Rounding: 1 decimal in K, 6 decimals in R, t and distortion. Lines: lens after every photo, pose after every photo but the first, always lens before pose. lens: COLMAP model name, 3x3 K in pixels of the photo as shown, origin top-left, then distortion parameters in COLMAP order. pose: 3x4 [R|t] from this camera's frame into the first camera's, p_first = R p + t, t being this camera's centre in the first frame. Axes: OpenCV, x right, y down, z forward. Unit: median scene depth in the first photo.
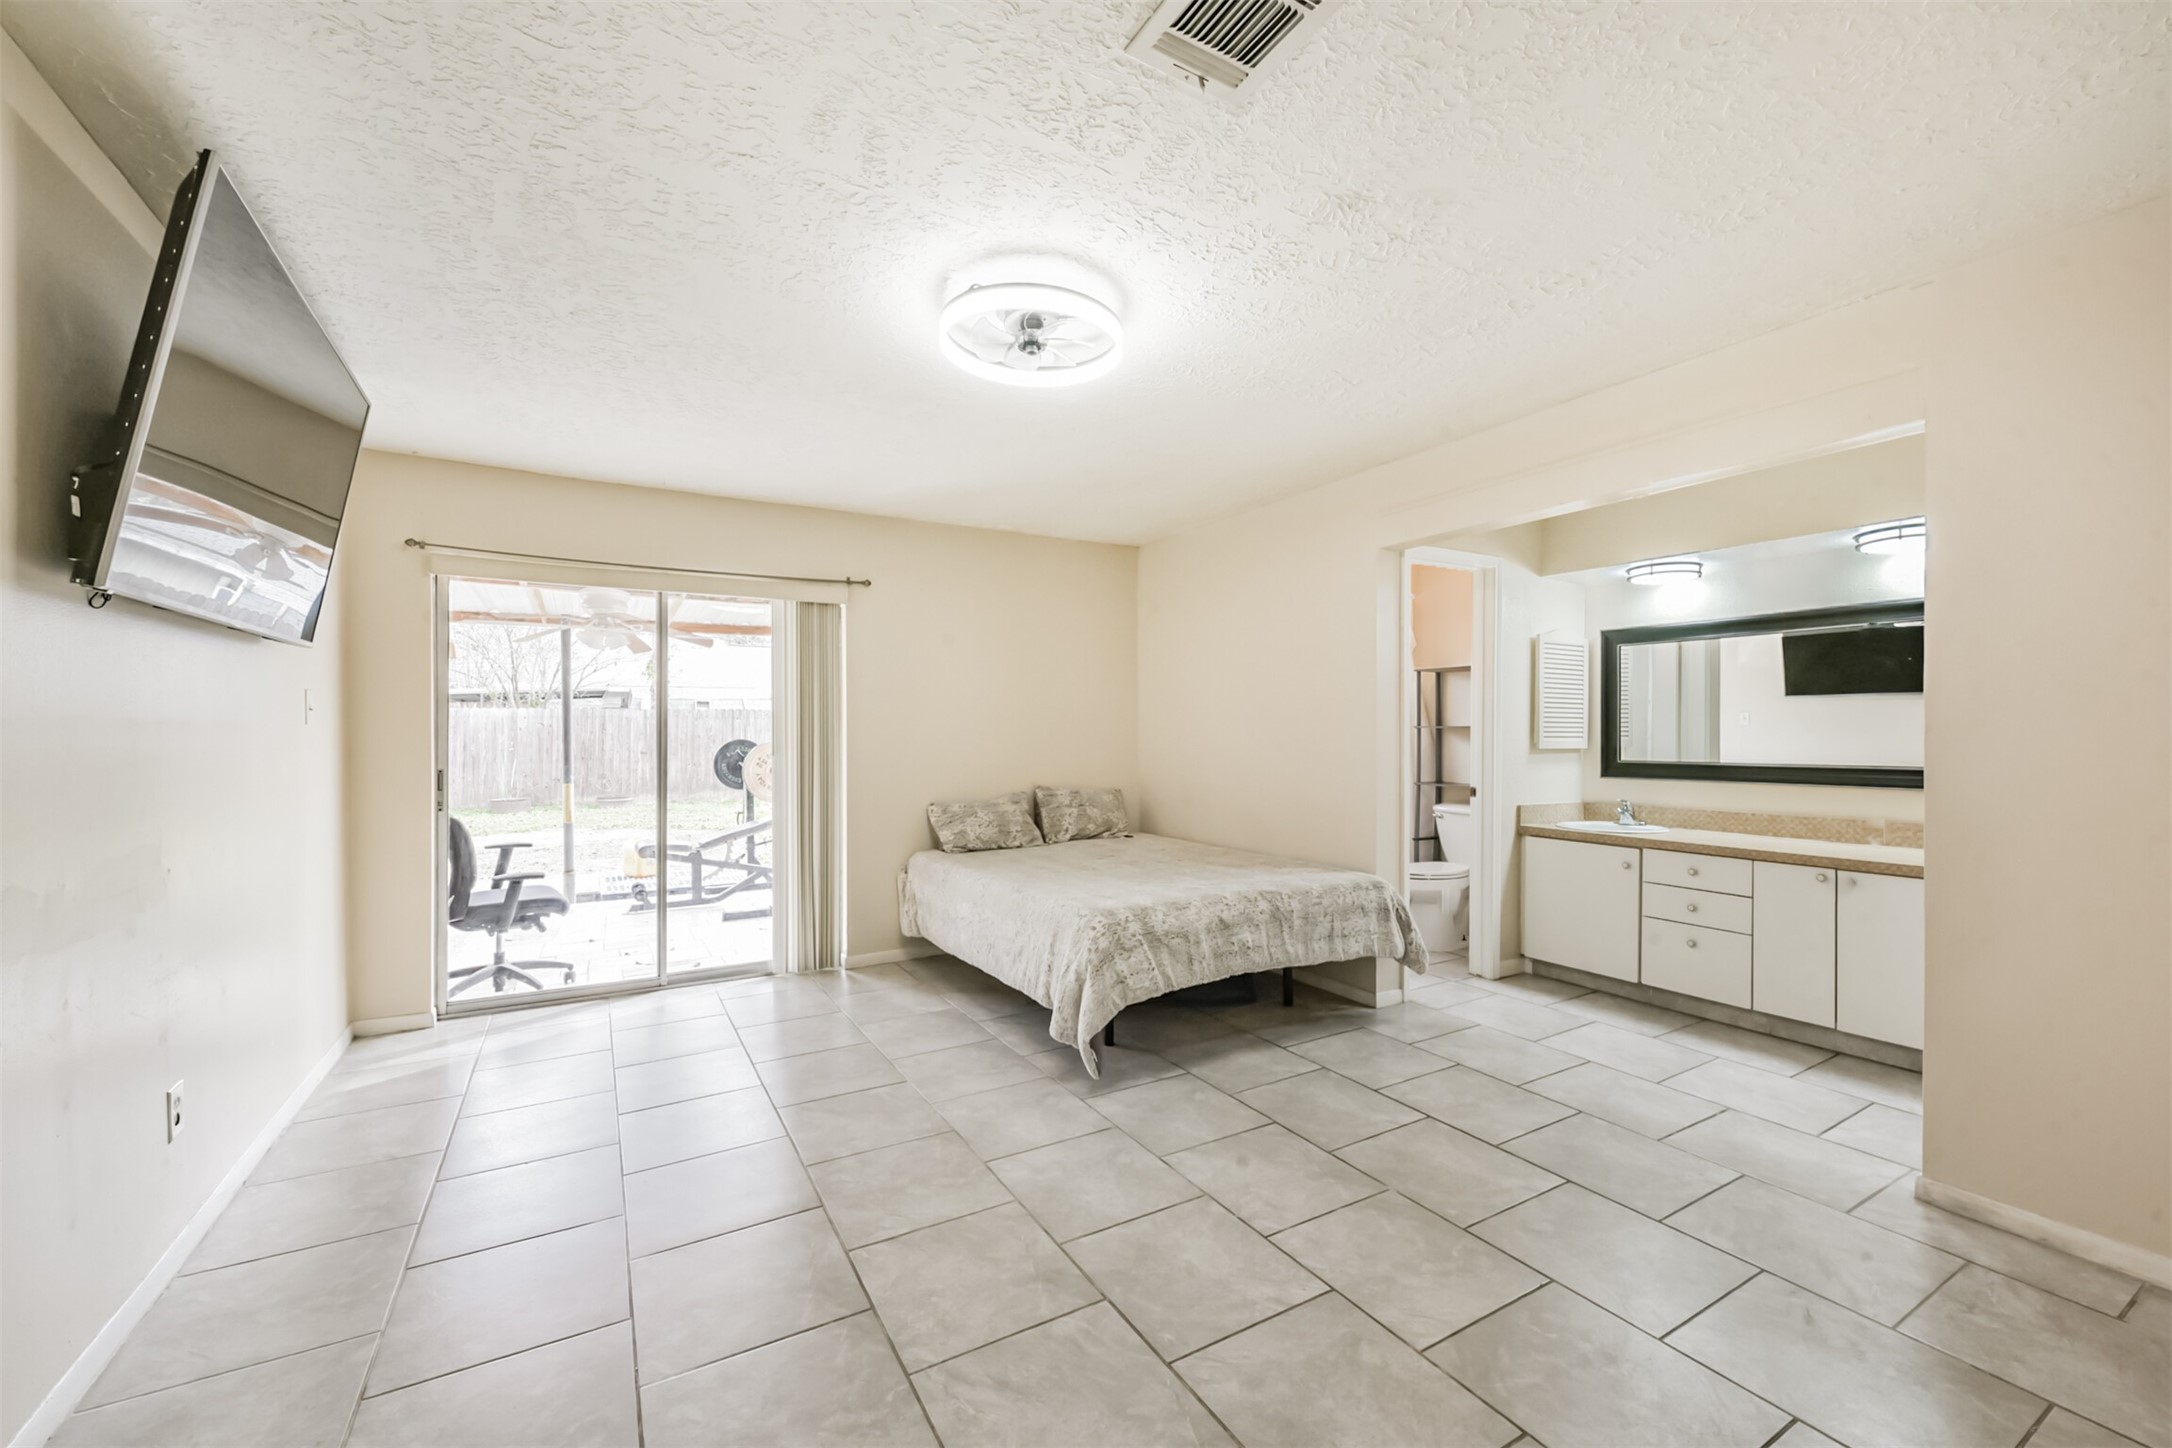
lens RADIAL K [[848.1, 0, 1081.2], [0, 848.1, 730.0], [0, 0, 1]] dist [0.008632, -0.000946]
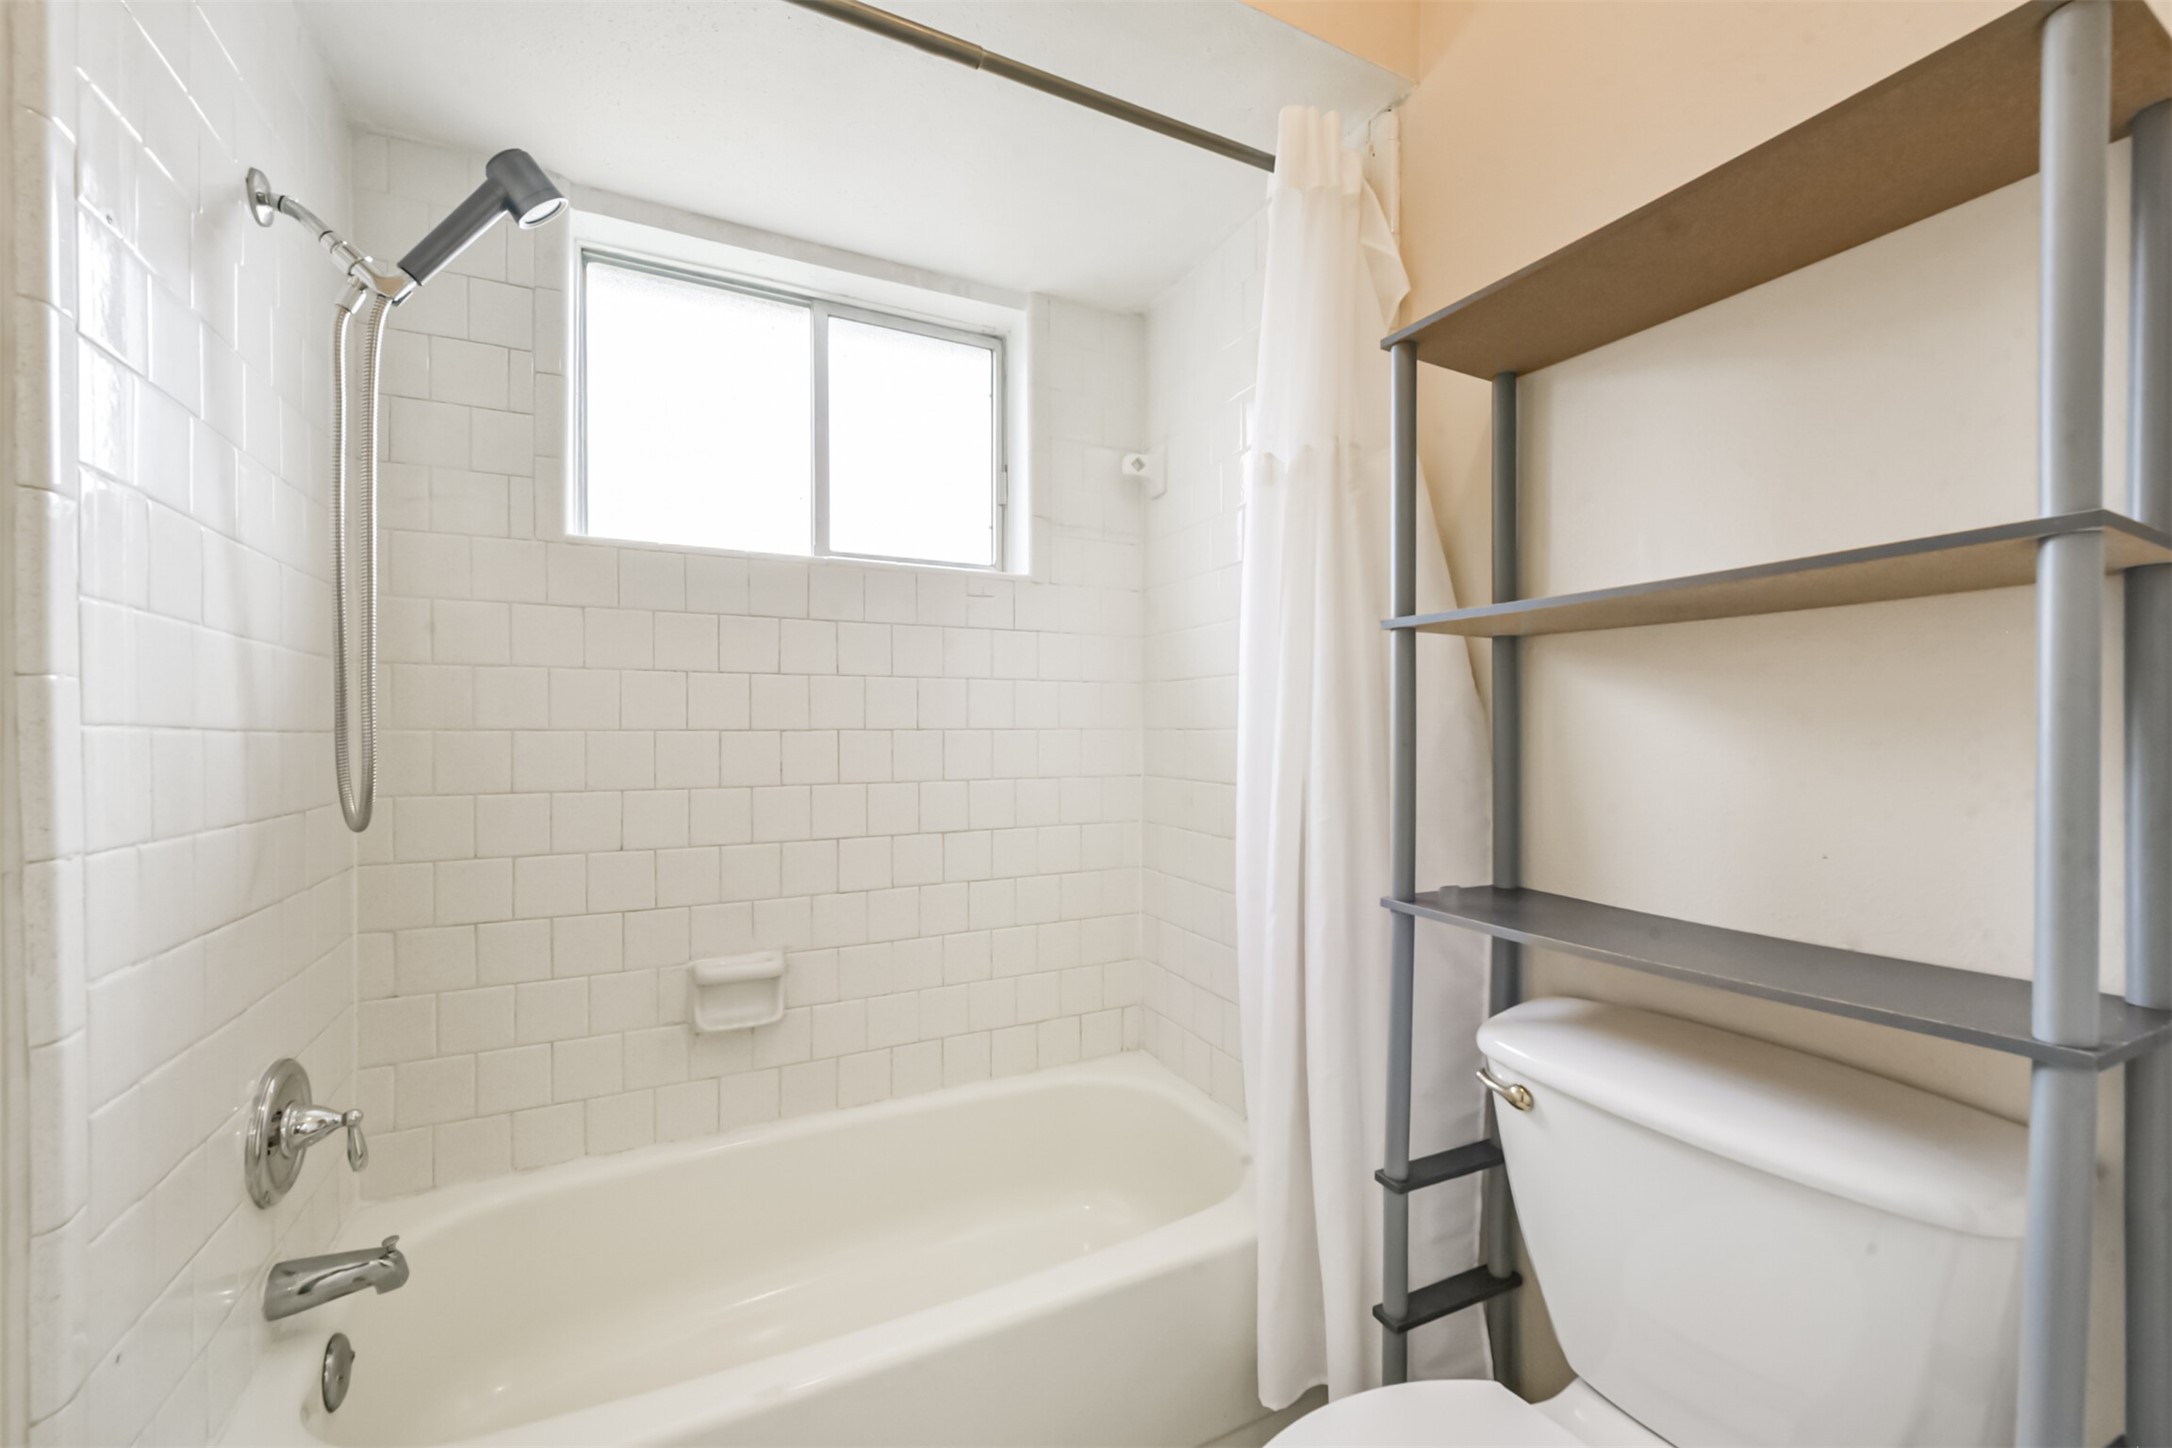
lens RADIAL K [[848.1, 0, 1086.4], [0, 848.1, 736.6], [0, 0, 1]] dist [0.008632, -0.000946]
pose [[0.999099, 0.001869, -0.042400, 0.330181], [-0.001718, 0.999992, 0.003599, 0.021784], [0.042406, -0.003523, 0.999094, 0.795697]]
